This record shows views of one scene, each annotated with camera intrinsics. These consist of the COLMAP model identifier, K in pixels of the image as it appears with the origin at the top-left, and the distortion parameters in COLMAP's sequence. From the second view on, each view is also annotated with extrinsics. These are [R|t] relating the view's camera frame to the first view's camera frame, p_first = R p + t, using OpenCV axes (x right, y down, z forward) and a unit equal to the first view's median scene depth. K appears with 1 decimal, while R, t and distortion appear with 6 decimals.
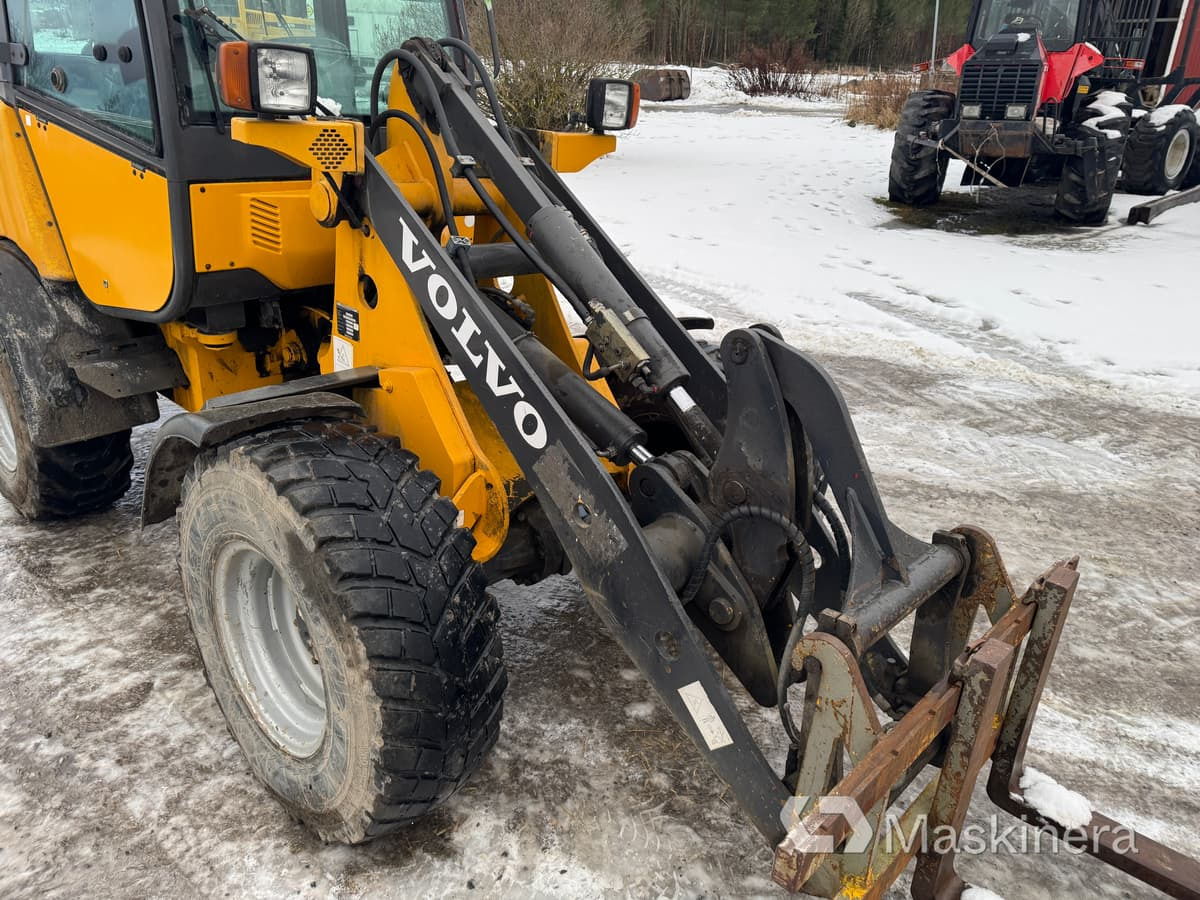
lens RADIAL K [[847.5, 0, 596.0], [0, 847.5, 447.1], [0, 0, 1]] dist [0.053223, -0.053415]
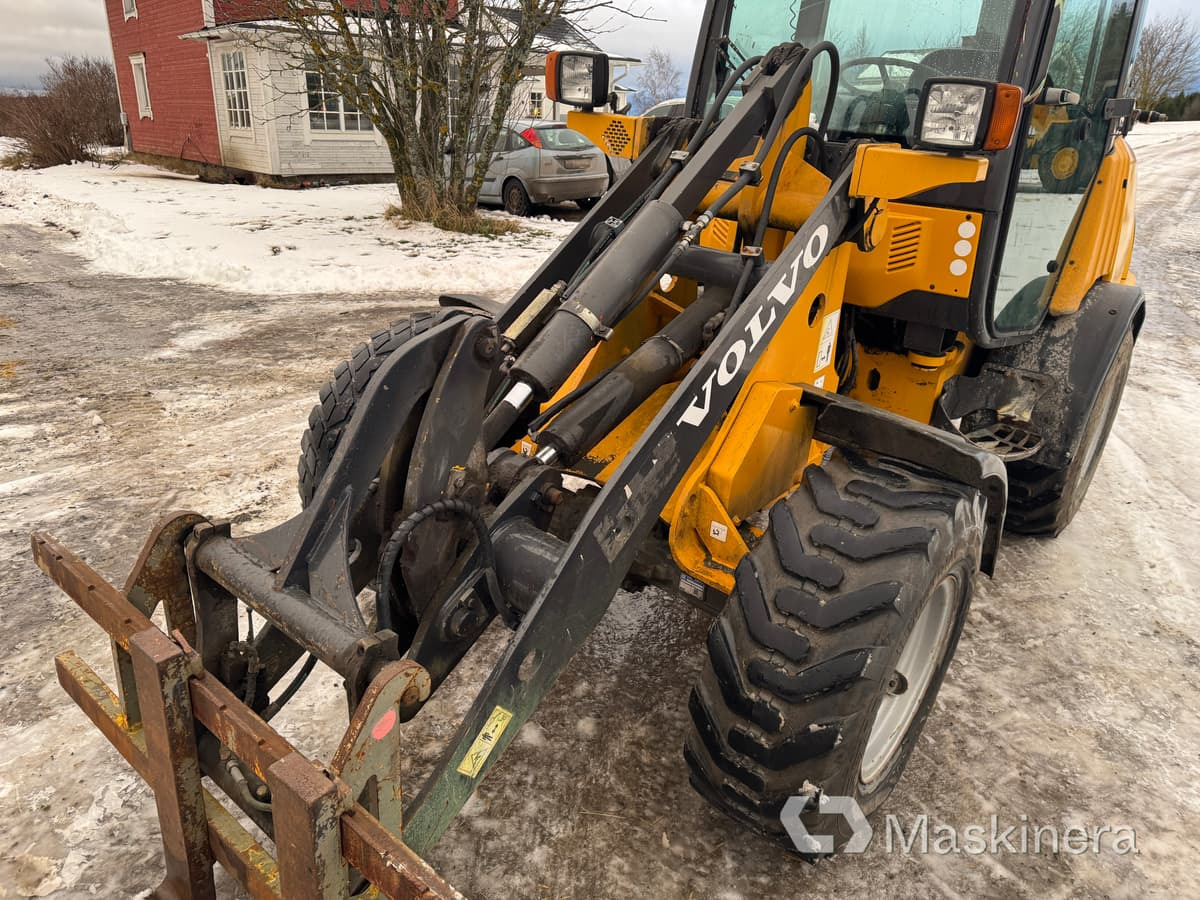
lens RADIAL K [[851.0, 0, 589.7], [0, 851.0, 445.3], [0, 0, 1]] dist [0.014883, -0.008699]
pose [[0.072293, 0.344996, -0.935816, 0.782416], [-0.439067, 0.853473, 0.280721, -0.238658], [0.895541, 0.390592, 0.213177, 0.703505]]
